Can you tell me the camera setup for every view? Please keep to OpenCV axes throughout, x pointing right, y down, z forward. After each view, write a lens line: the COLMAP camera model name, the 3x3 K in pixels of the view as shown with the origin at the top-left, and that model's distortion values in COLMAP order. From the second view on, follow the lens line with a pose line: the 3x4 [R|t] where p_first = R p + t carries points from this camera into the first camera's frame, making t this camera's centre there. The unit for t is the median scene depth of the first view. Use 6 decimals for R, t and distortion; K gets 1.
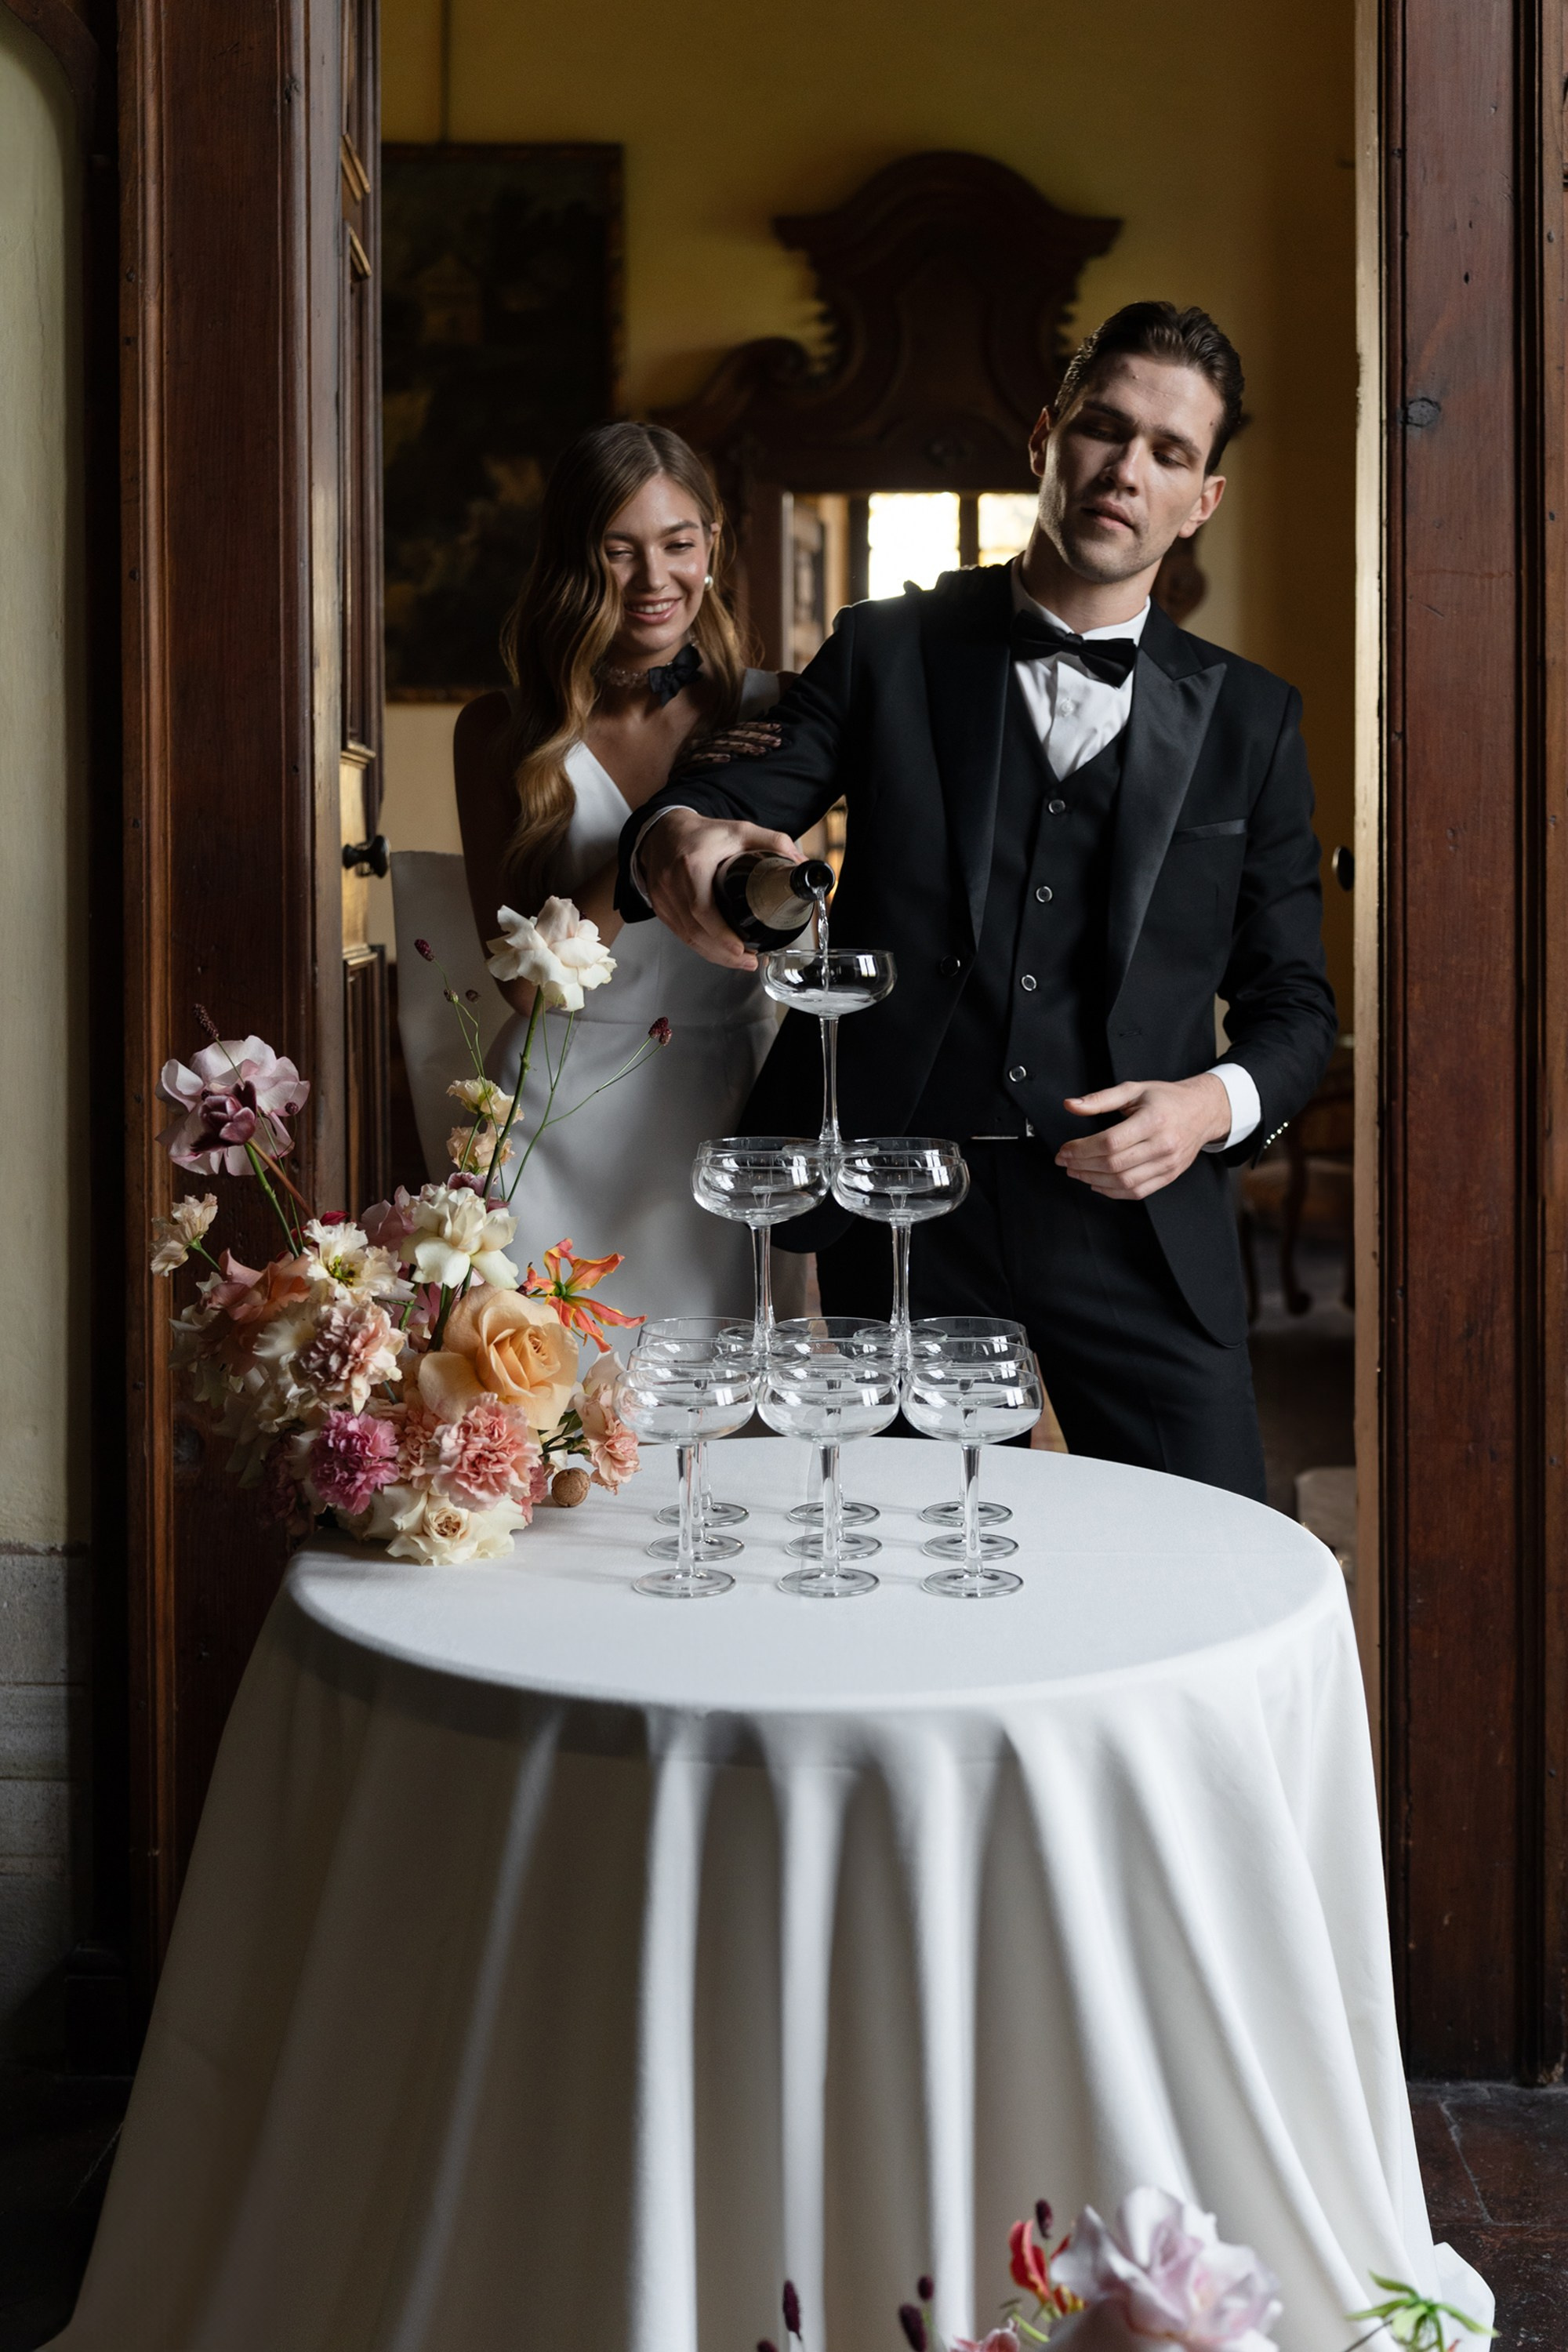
lens RADIAL K [[2734.2, 0, 834.9], [0, 2734.2, 955.0], [0, 0, 1]] dist [-0.008796, -0.015710]
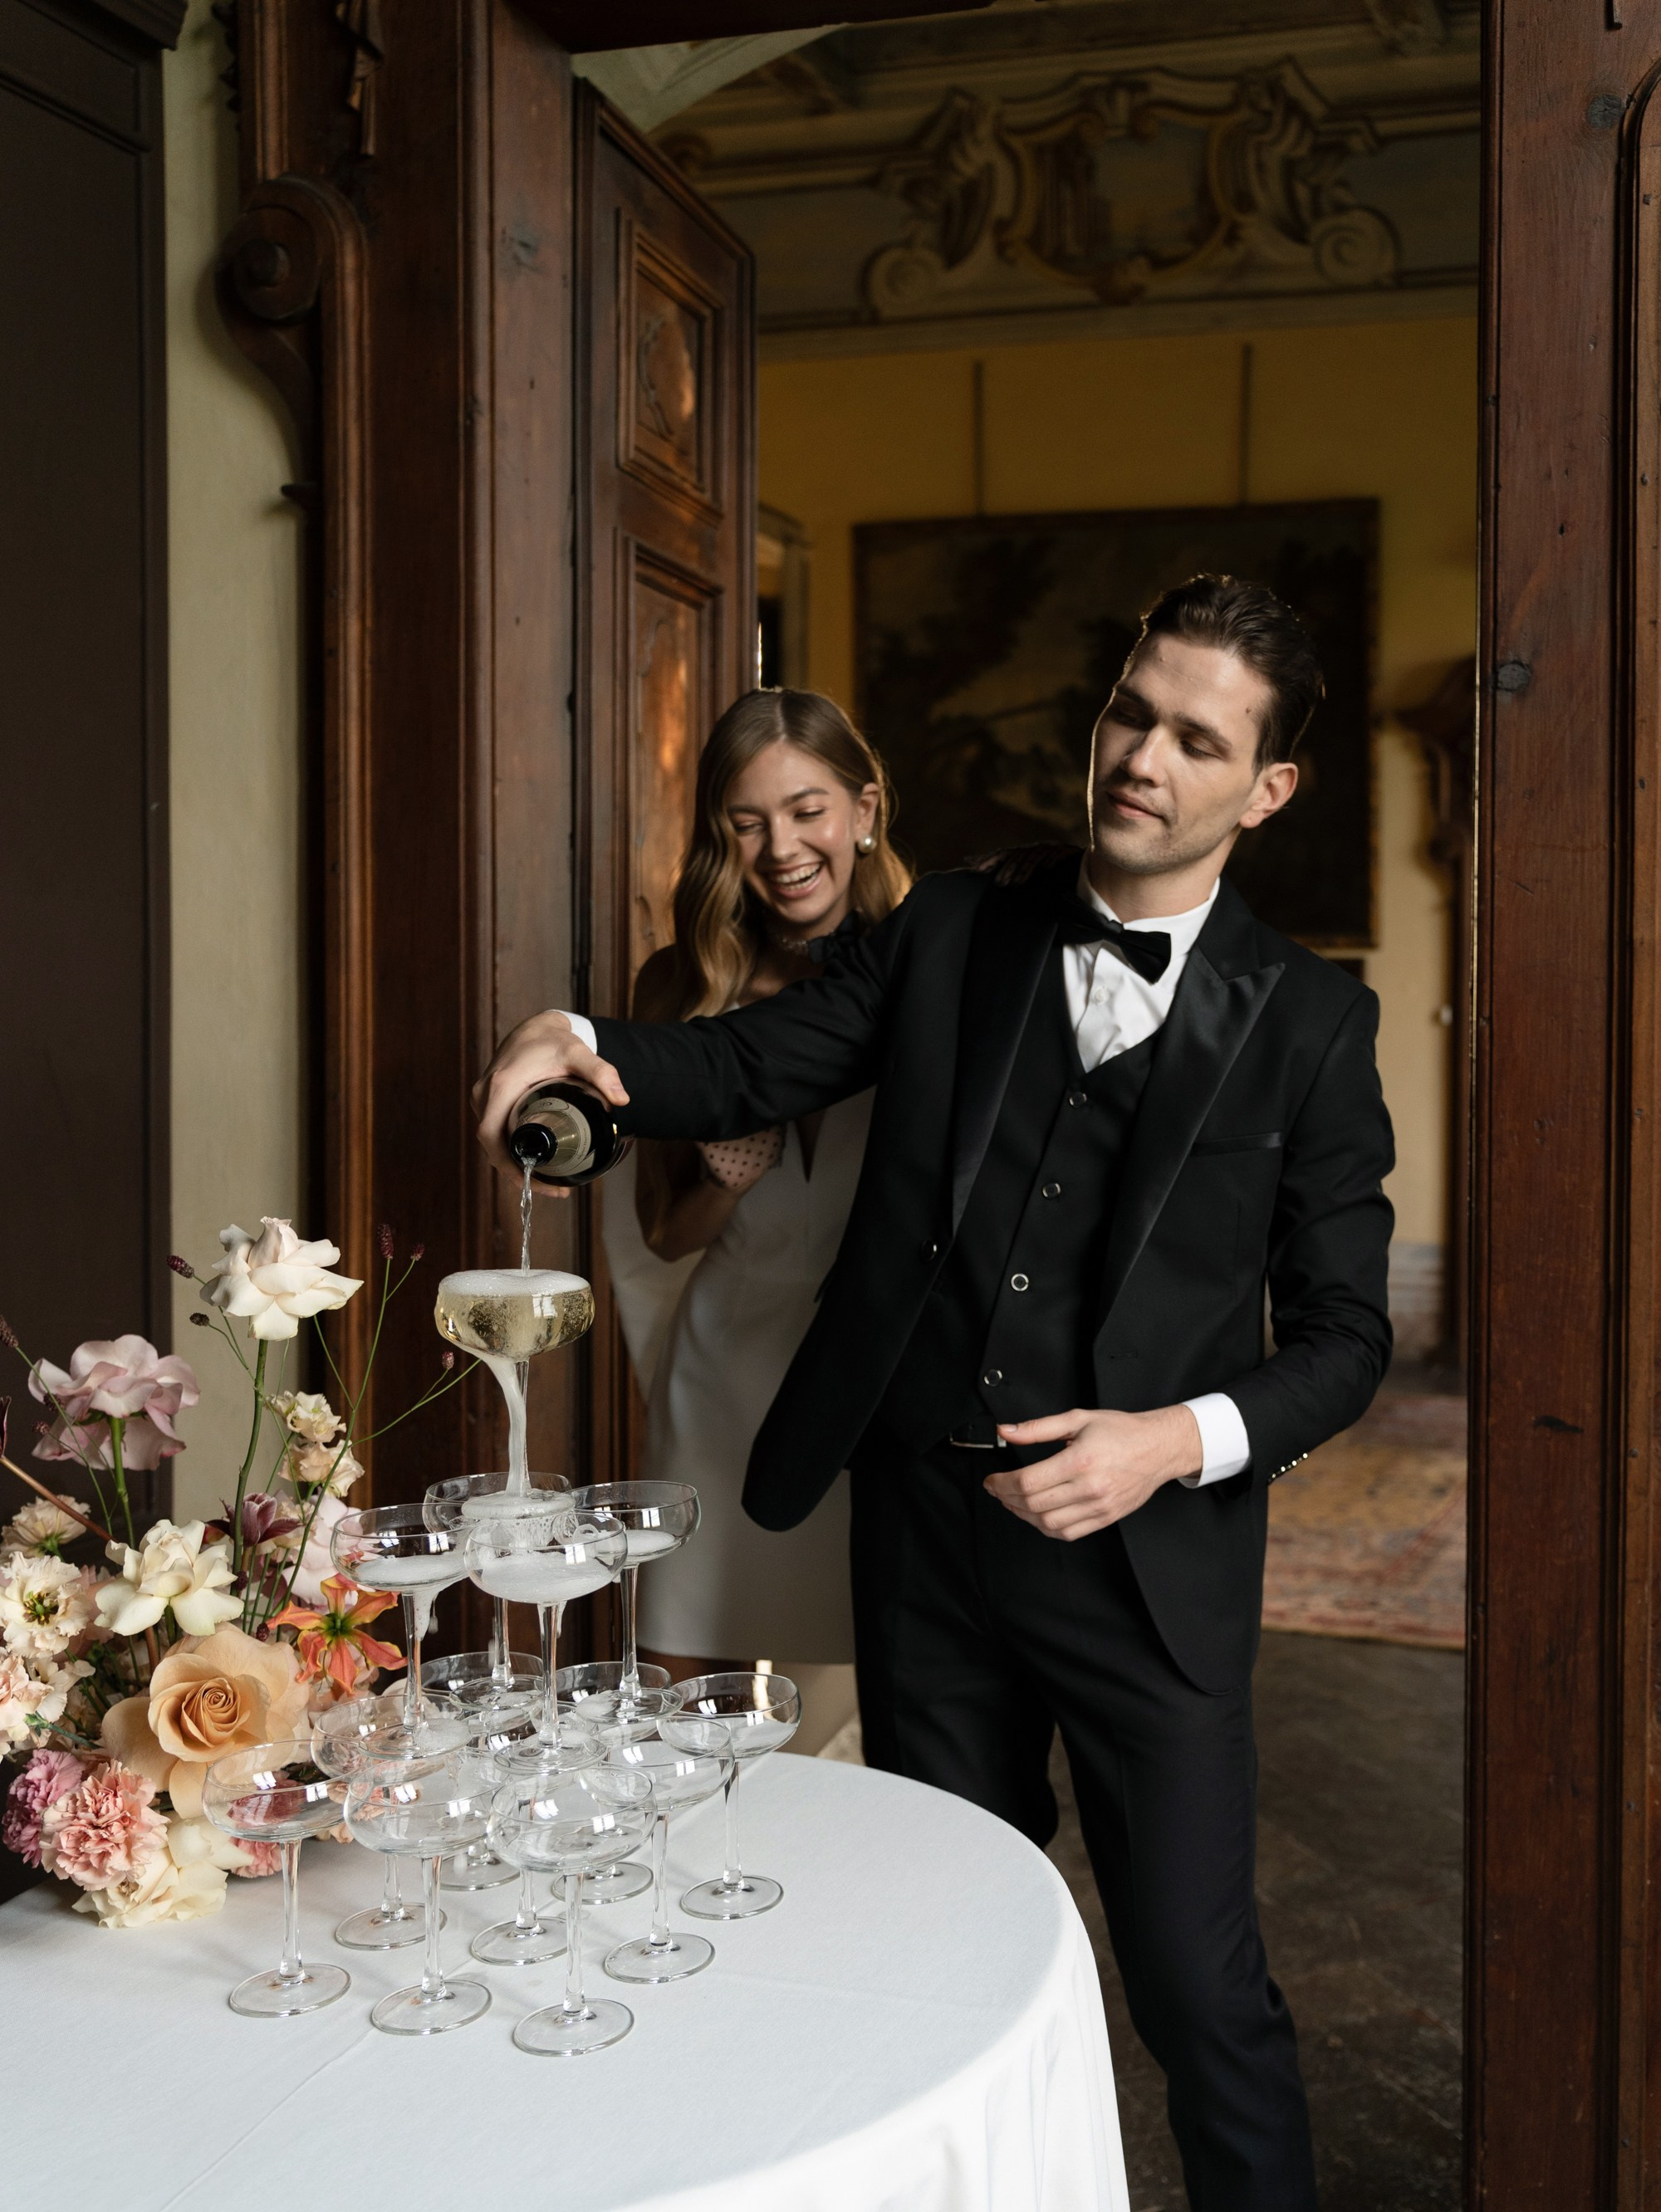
lens RADIAL K [[2075.2, 0, 1217.8], [0, 2075.2, 1138.6], [0, 0, 1]] dist [0.002717, -0.013324]
pose [[0.974391, 0.014823, -0.224372, 0.291420], [-0.013635, 0.999884, 0.006844, -0.045297], [0.224447, -0.003610, 0.974480, 0.295223]]
